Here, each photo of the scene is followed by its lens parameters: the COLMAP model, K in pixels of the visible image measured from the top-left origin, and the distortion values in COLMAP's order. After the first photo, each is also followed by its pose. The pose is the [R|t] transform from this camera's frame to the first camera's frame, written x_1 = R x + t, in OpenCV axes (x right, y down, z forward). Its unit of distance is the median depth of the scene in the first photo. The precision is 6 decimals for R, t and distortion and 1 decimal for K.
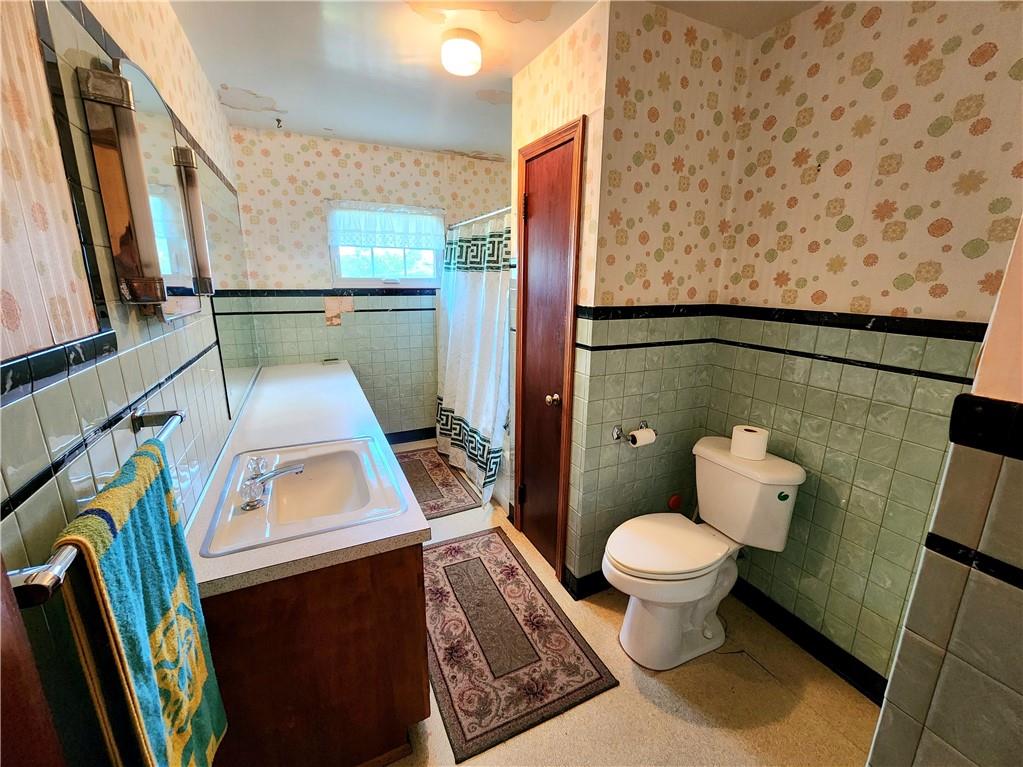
lens RADIAL K [[440.0, 0, 511.5], [0, 440.0, 383.5], [0, 0, 1]] dist [-0.003254, -0.000552]
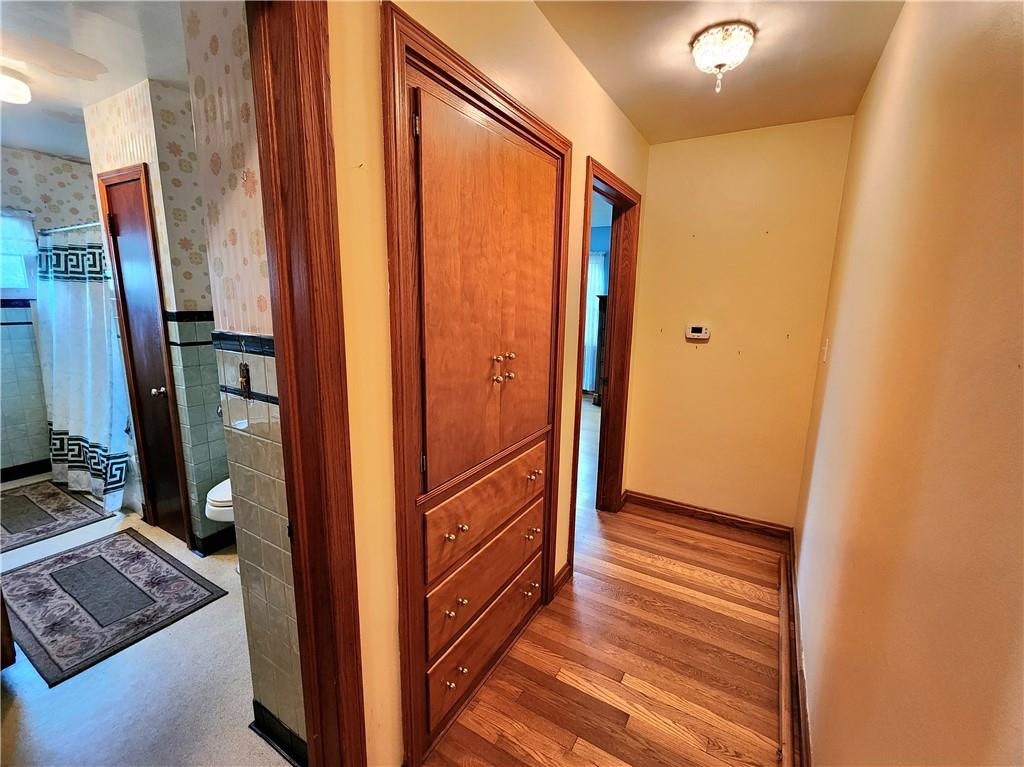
lens RADIAL K [[440.4, 0, 512.0], [0, 440.4, 383.5], [0, 0, 1]] dist [-0.003254, -0.000552]
pose [[0.818329, -0.096769, 0.566545, 0.169257], [0.117450, 0.993079, -0.000025, 0.103098], [-0.562621, 0.066561, 0.824031, -0.408849]]
